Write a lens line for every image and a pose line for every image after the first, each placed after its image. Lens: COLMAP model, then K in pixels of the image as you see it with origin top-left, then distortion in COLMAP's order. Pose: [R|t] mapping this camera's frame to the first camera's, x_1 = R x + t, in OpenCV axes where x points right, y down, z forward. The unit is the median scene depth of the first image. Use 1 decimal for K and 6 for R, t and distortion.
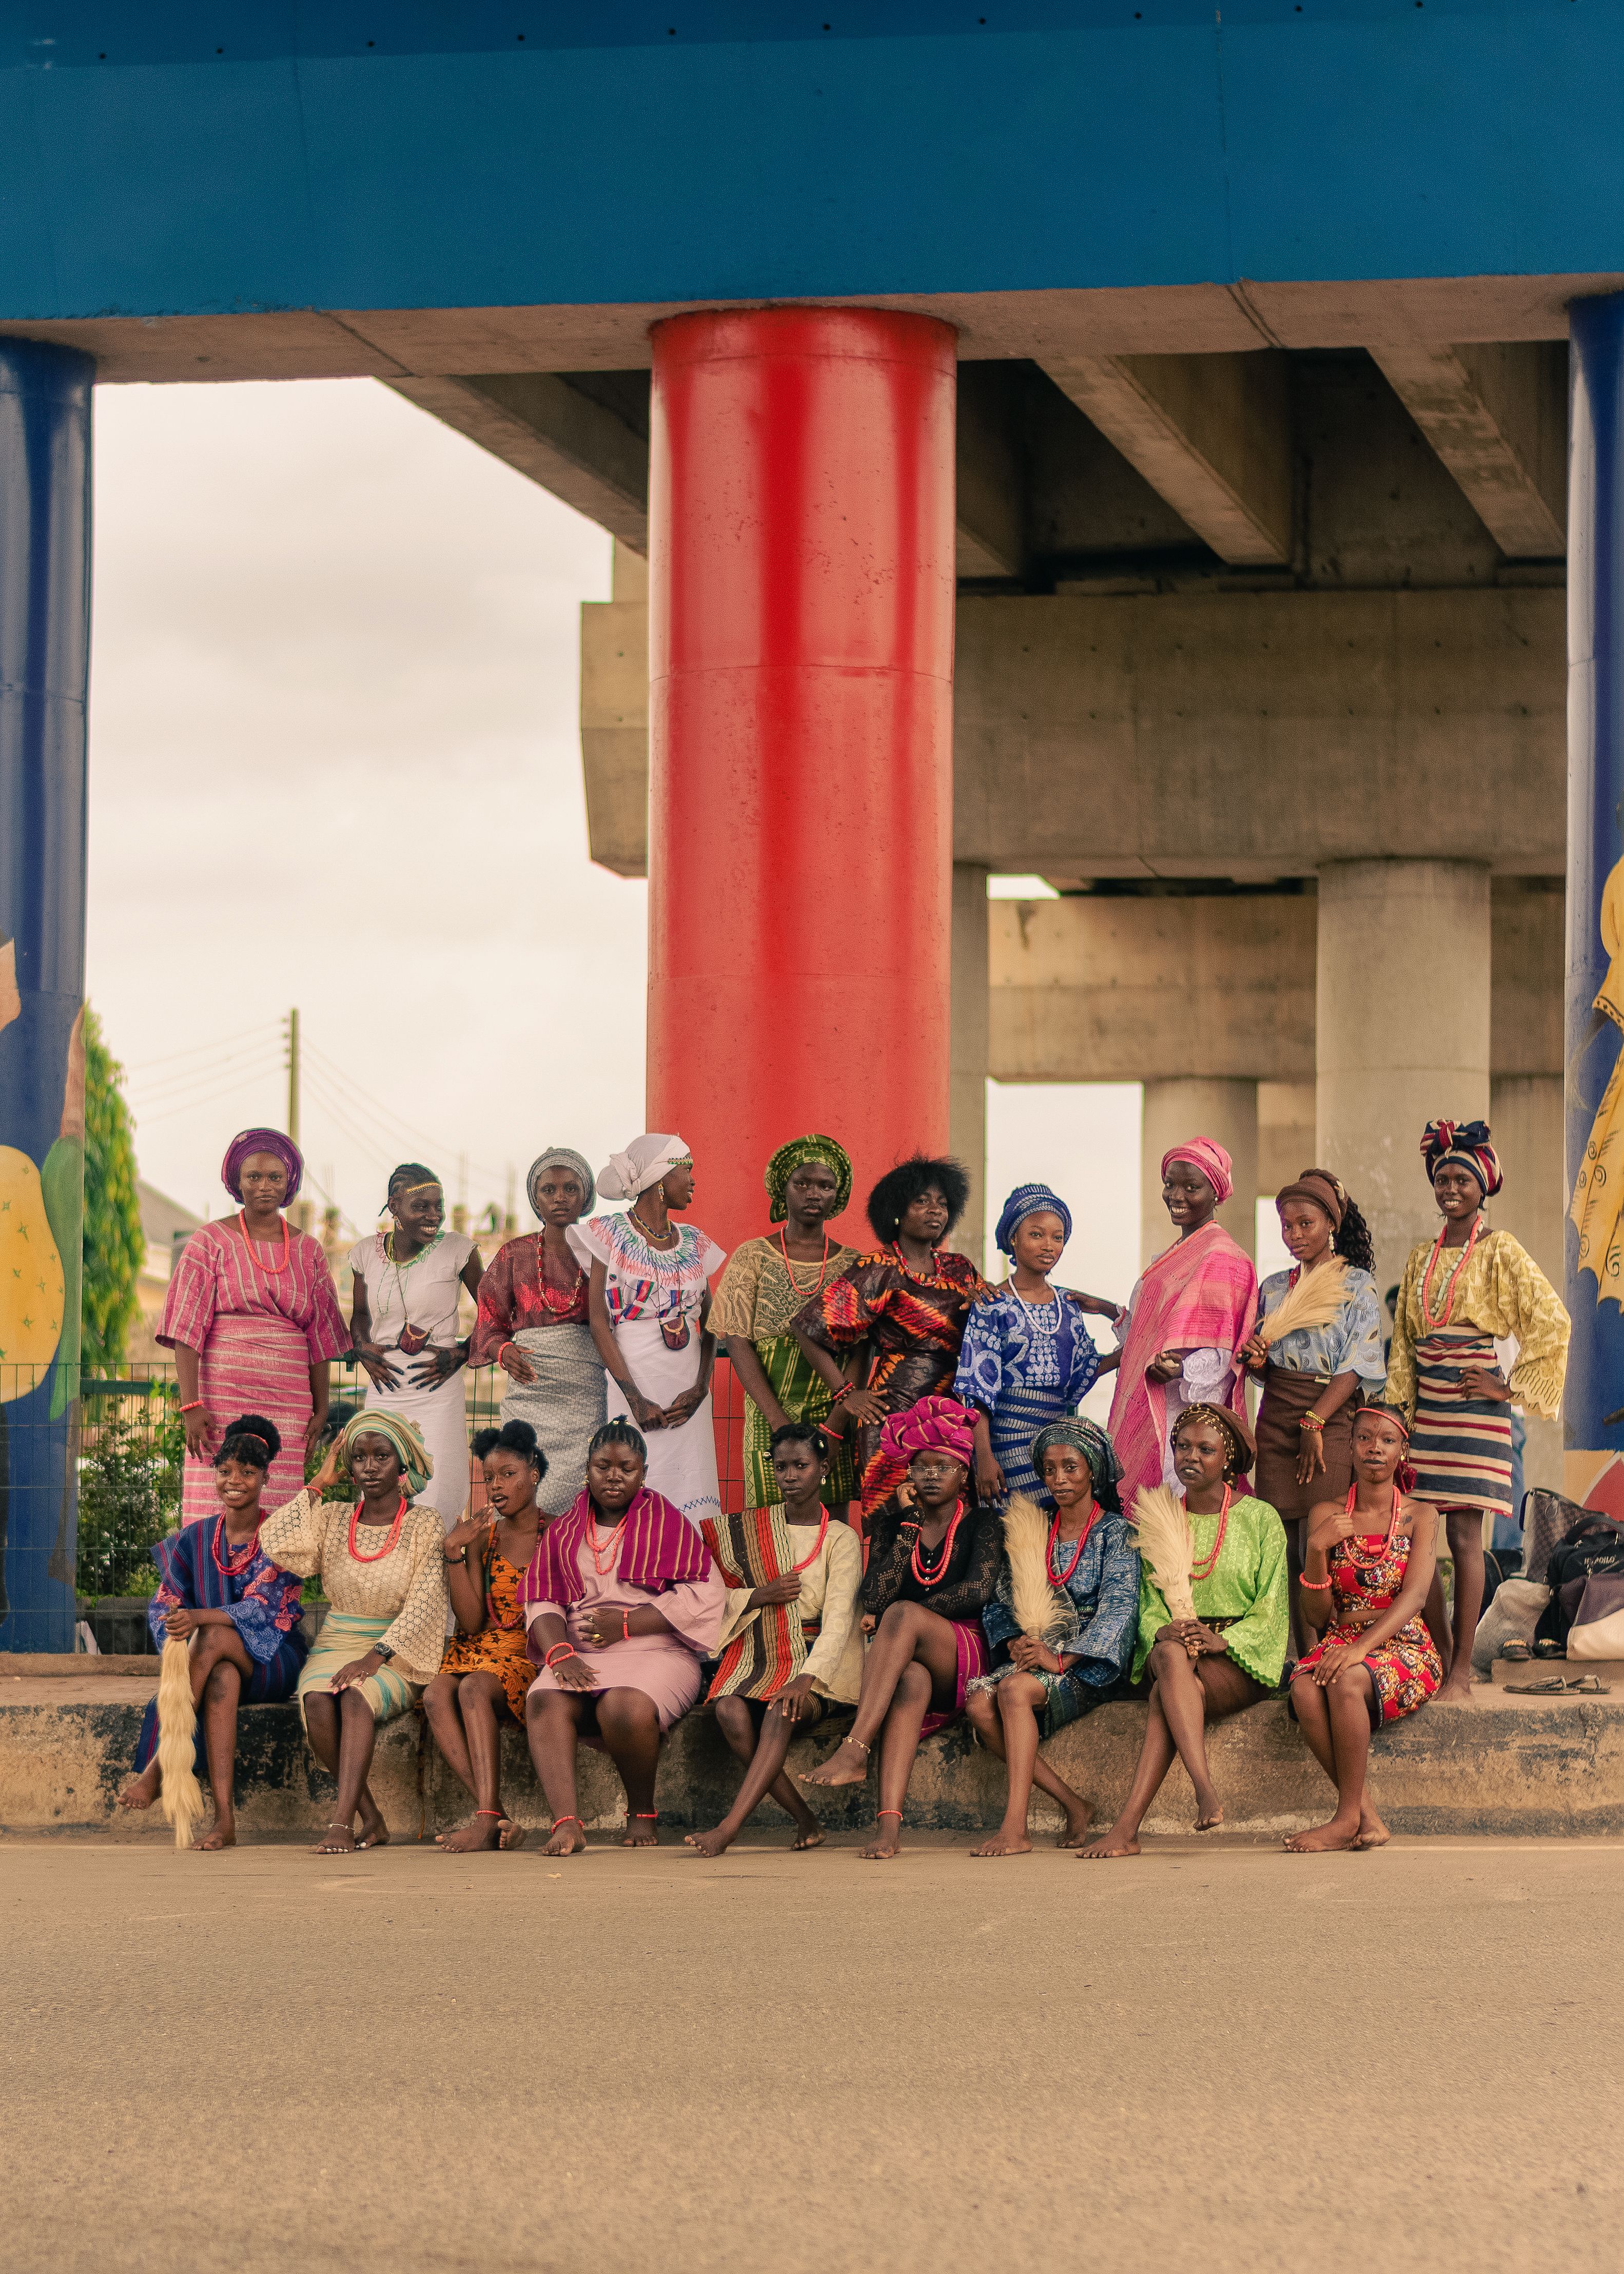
lens RADIAL K [[5183.1, 0, 812.0], [0, 5183.1, 1137.0], [0, 0, 1]] dist [0.092600, -0.841142]
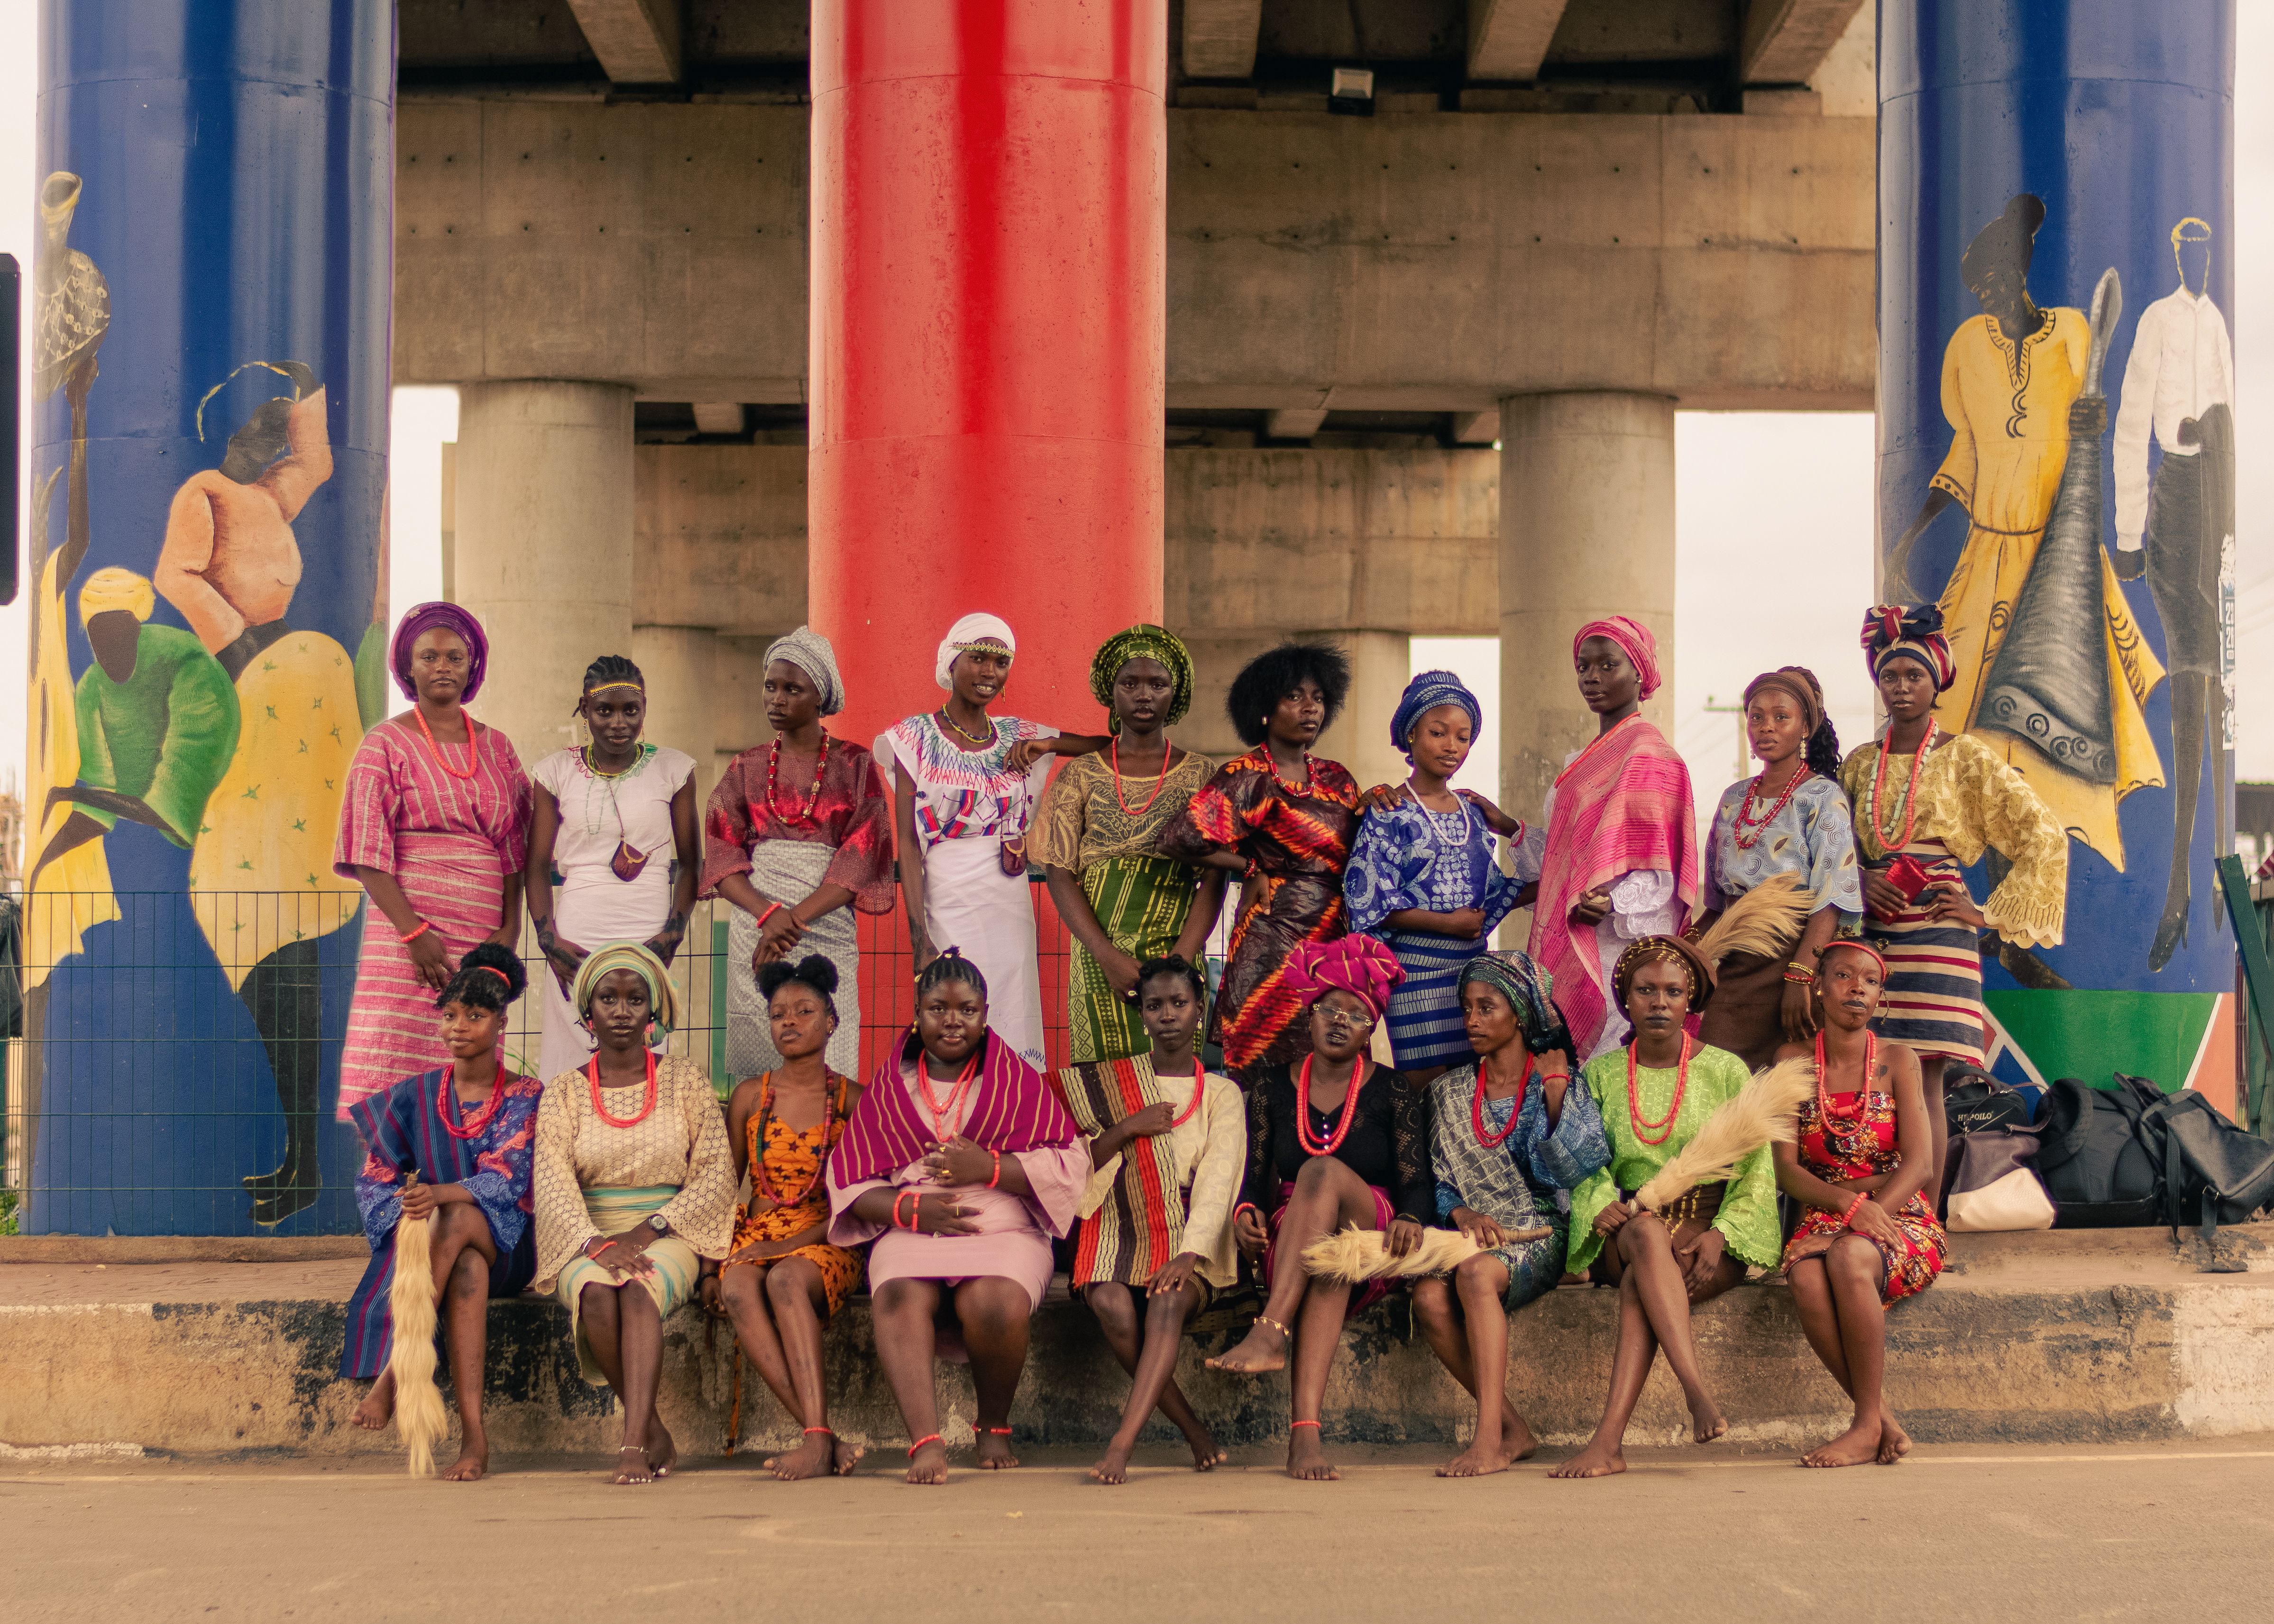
lens RADIAL K [[5182.3, 0, 1137.0], [0, 5182.3, 812.0], [0, 0, 1]] dist [0.092600, -0.841142]
pose [[0.986725, 0.005259, 0.162315, -0.142589], [-0.009254, 0.999672, 0.023870, 0.011705], [-0.162136, -0.025055, 0.986450, 0.177477]]
